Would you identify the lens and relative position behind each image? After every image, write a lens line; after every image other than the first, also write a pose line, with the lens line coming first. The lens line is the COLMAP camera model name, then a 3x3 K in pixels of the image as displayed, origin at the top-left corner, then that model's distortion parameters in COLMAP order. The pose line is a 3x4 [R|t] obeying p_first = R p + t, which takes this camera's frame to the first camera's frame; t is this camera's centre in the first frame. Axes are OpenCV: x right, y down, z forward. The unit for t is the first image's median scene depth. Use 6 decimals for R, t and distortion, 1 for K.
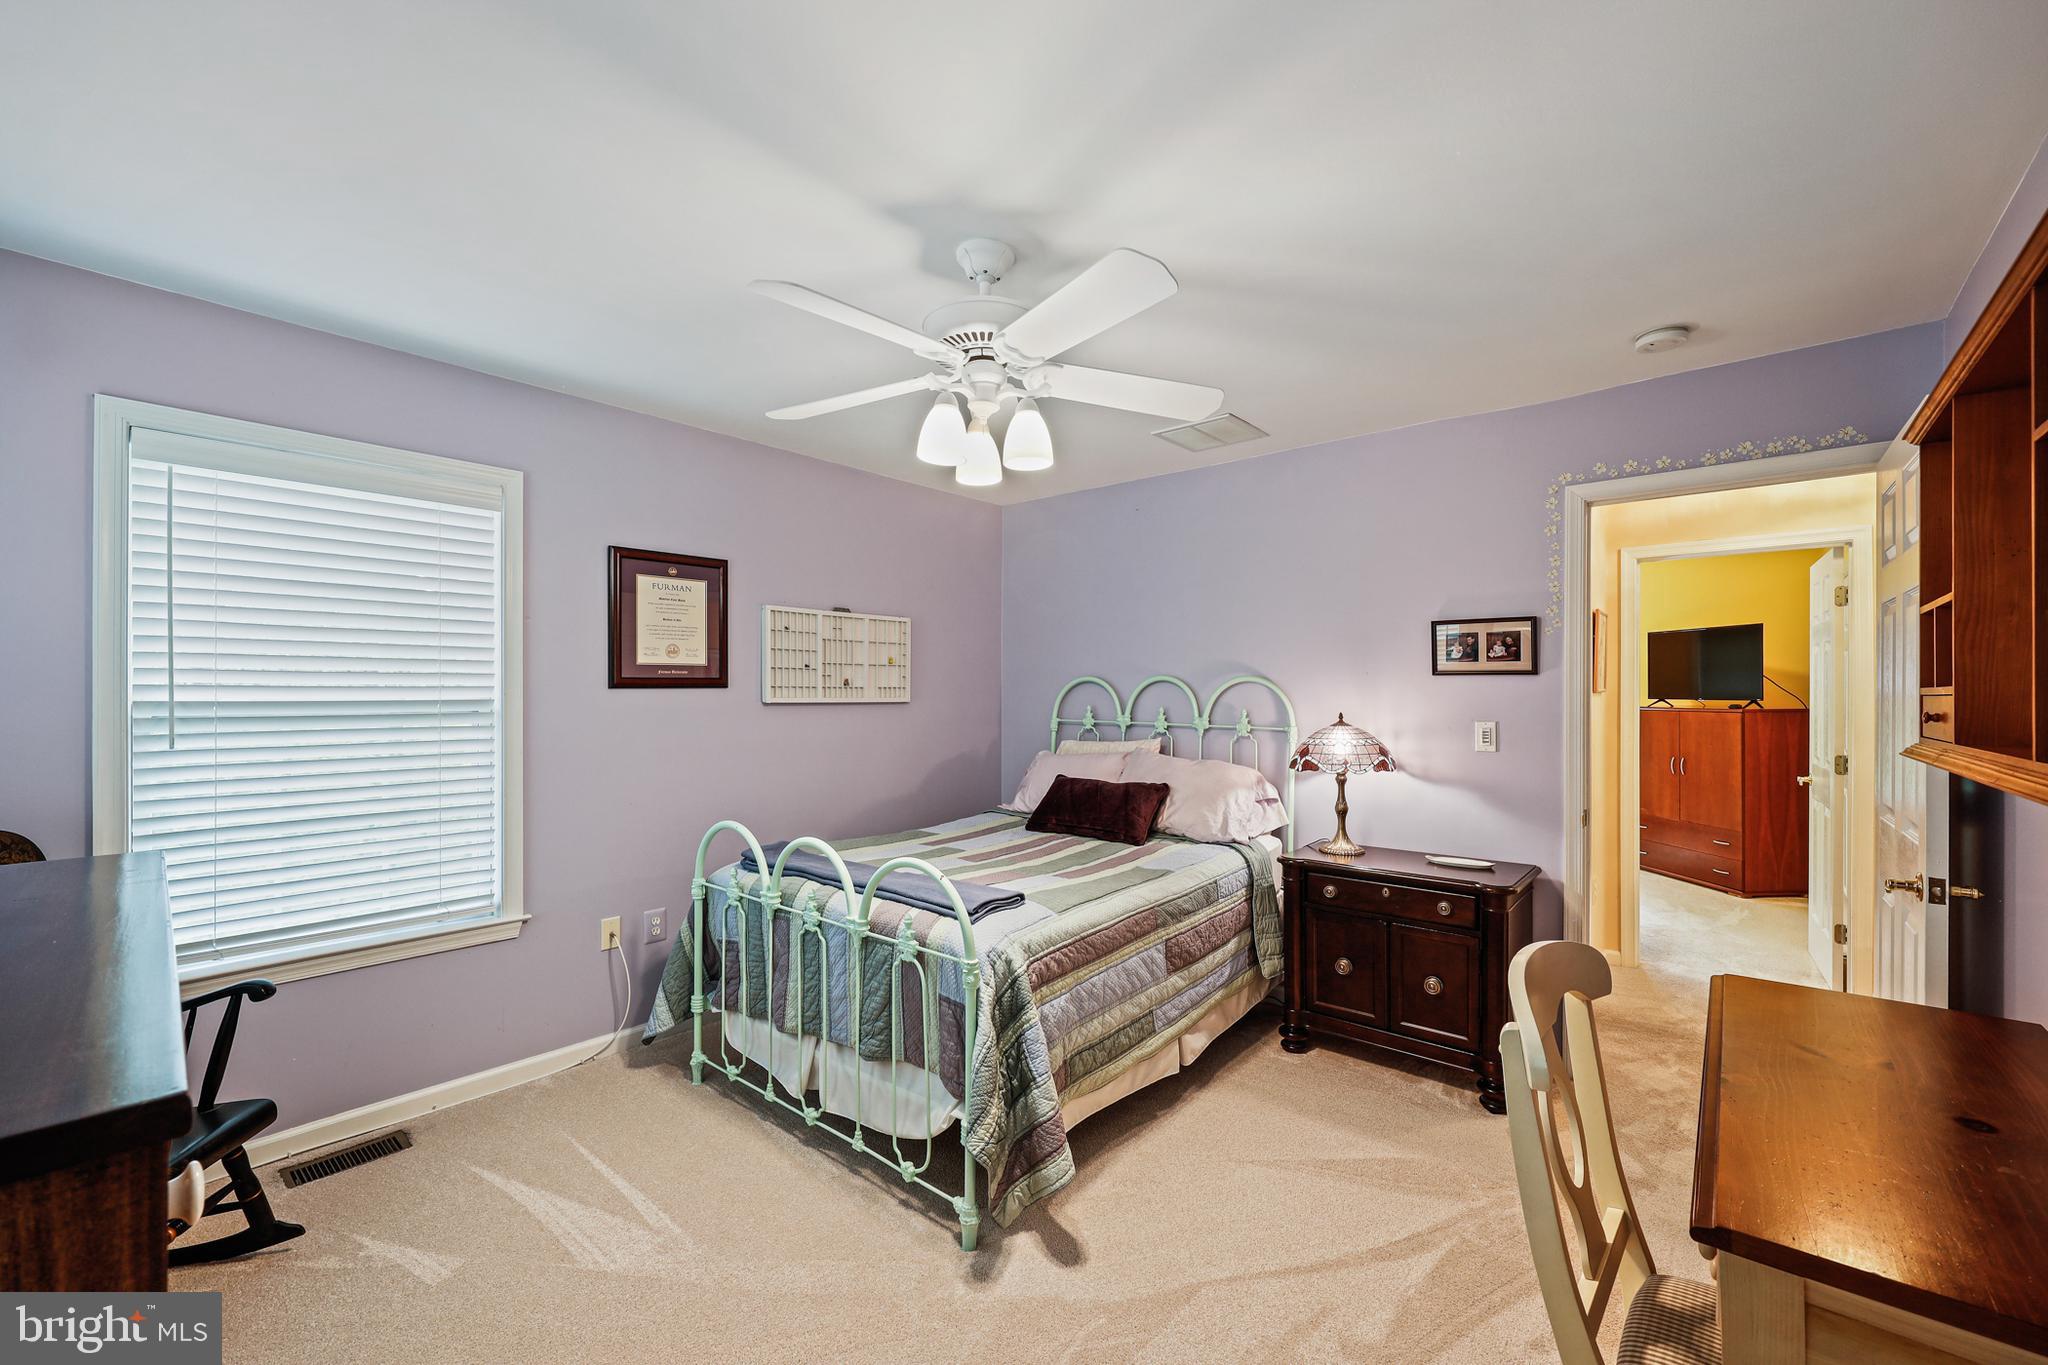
lens RADIAL K [[830.9, 0, 1018.9], [0, 830.9, 691.5], [0, 0, 1]] dist [-0.001432, -0.000678]
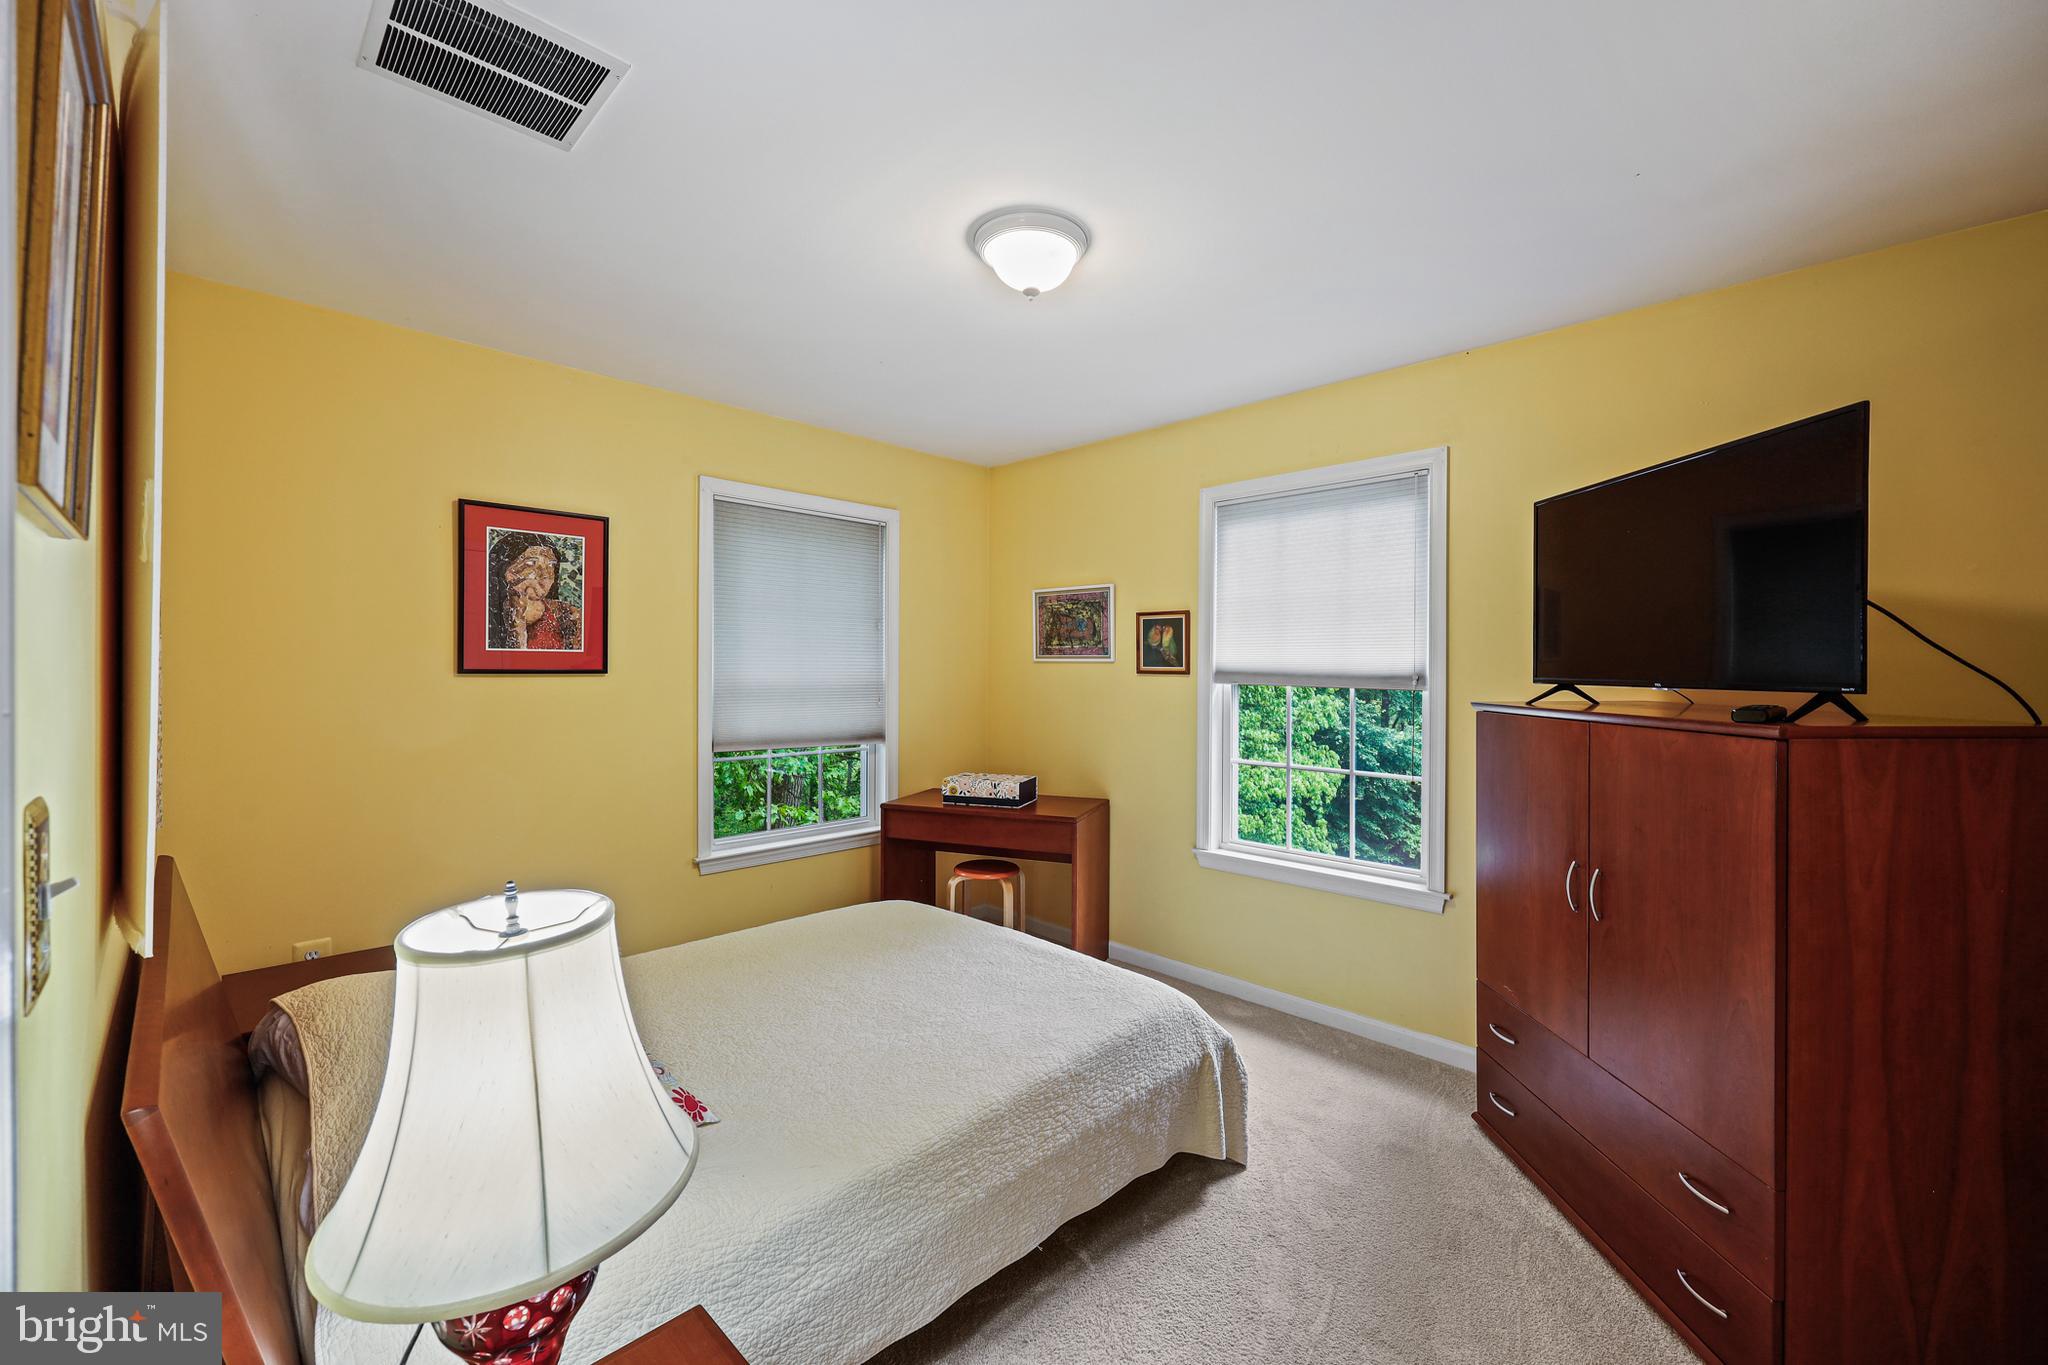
lens RADIAL K [[830.9, 0, 1024.5], [0, 830.9, 674.5], [0, 0, 1]] dist [-0.001432, -0.000678]
pose [[0.996454, 0.006720, -0.083868, 0.205085], [-0.006426, 0.999972, 0.003769, 0.001706], [0.083891, -0.003217, 0.996470, 0.224675]]
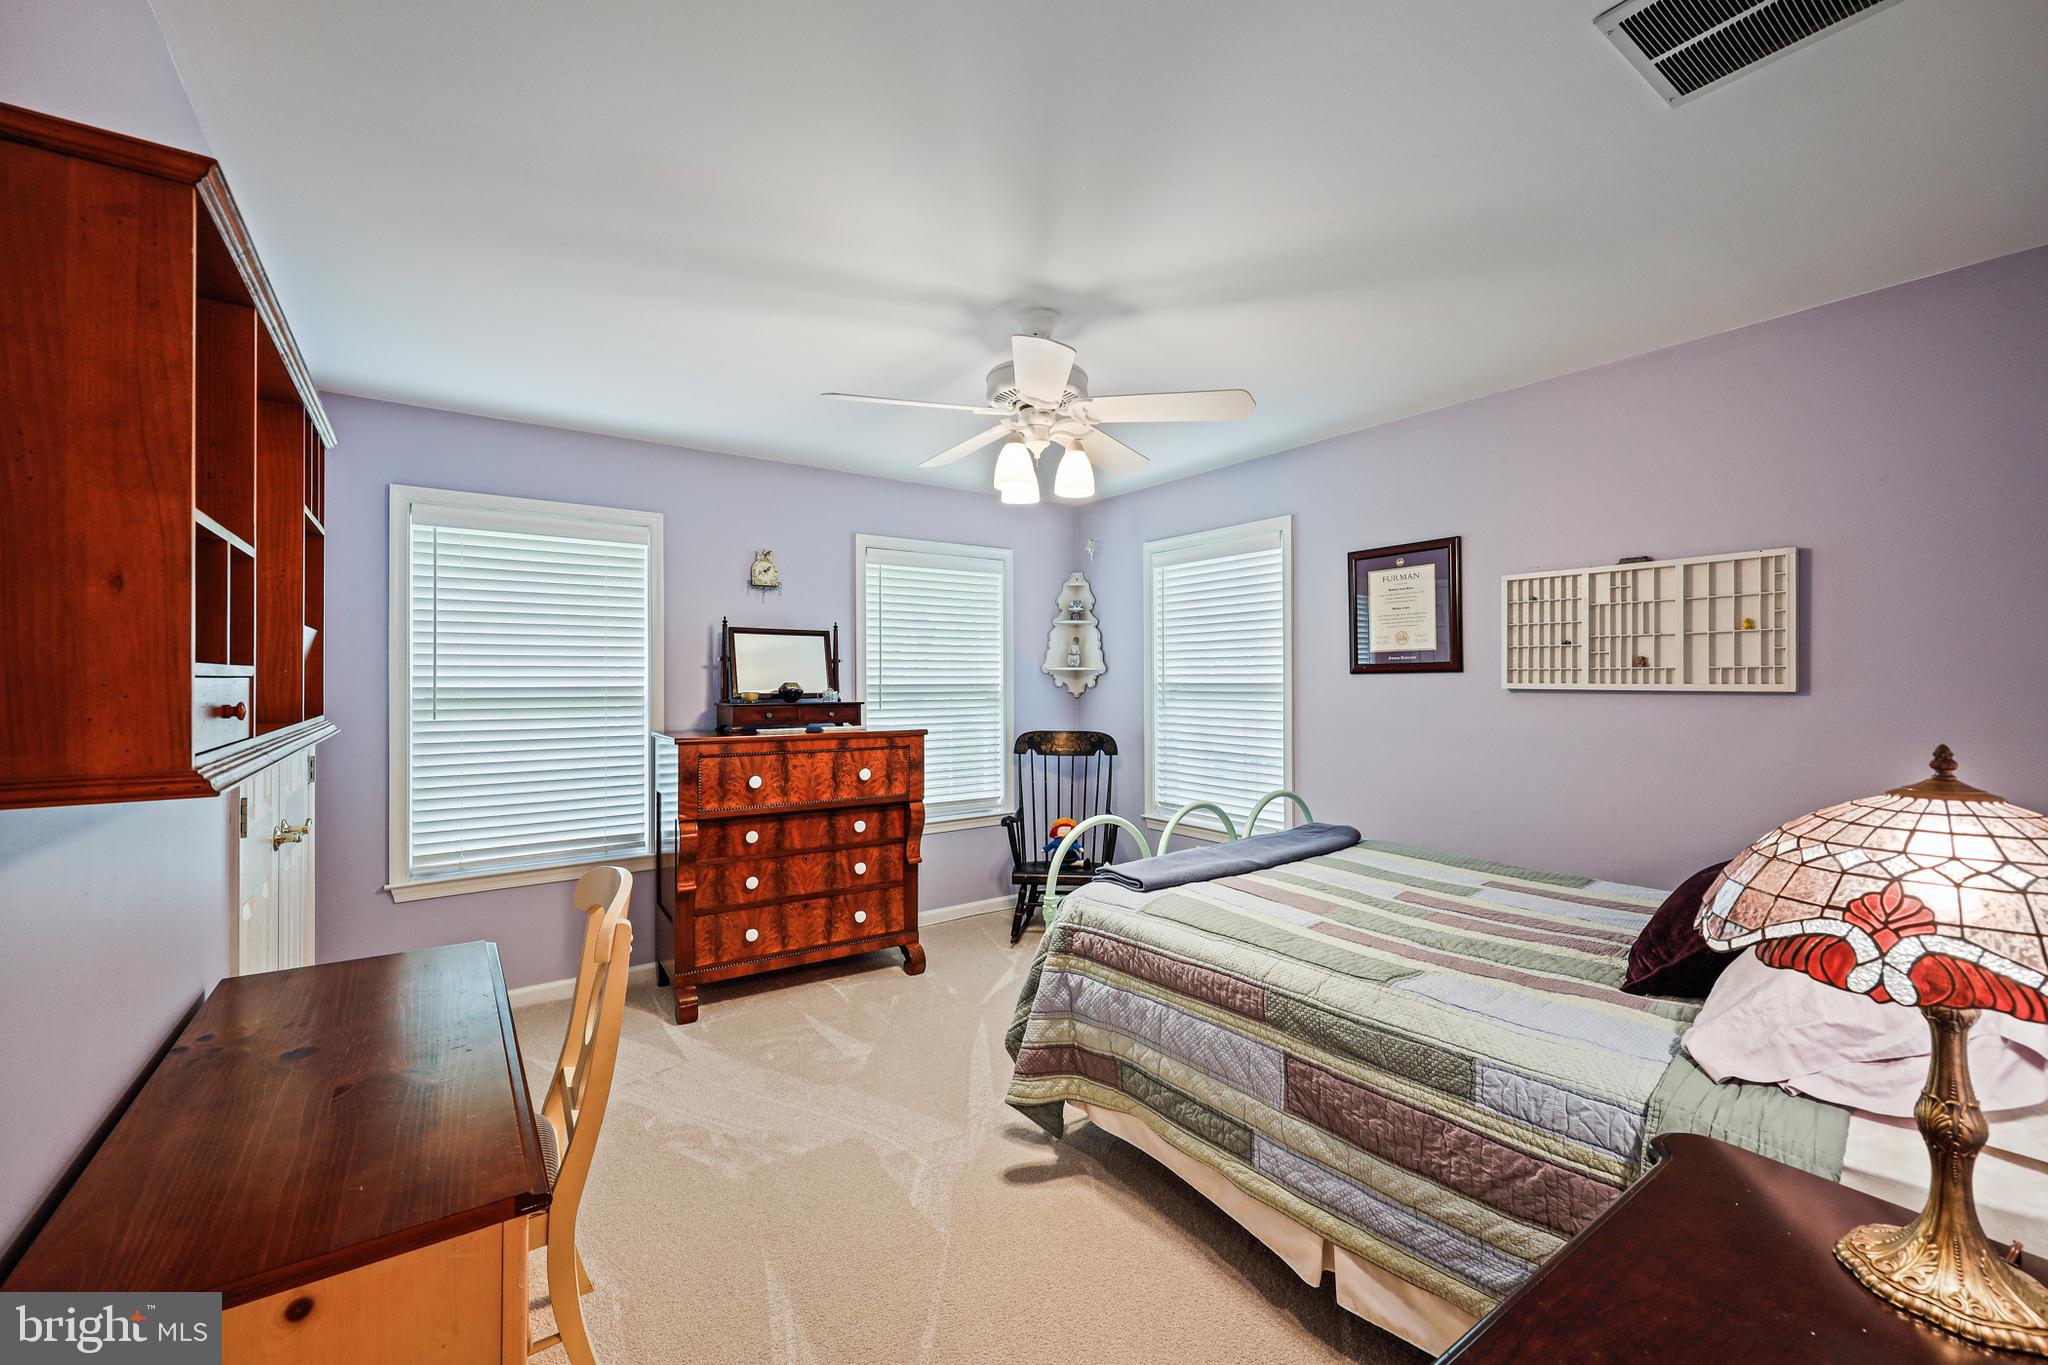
lens RADIAL K [[830.9, 0, 1020.2], [0, 830.9, 679.3], [0, 0, 1]] dist [-0.001432, -0.000678]
pose [[-0.247387, -0.002492, -0.968914, 0.886222], [0.004071, 0.999985, -0.003612, 0.006074], [0.968908, -0.004838, -0.247373, 0.986057]]
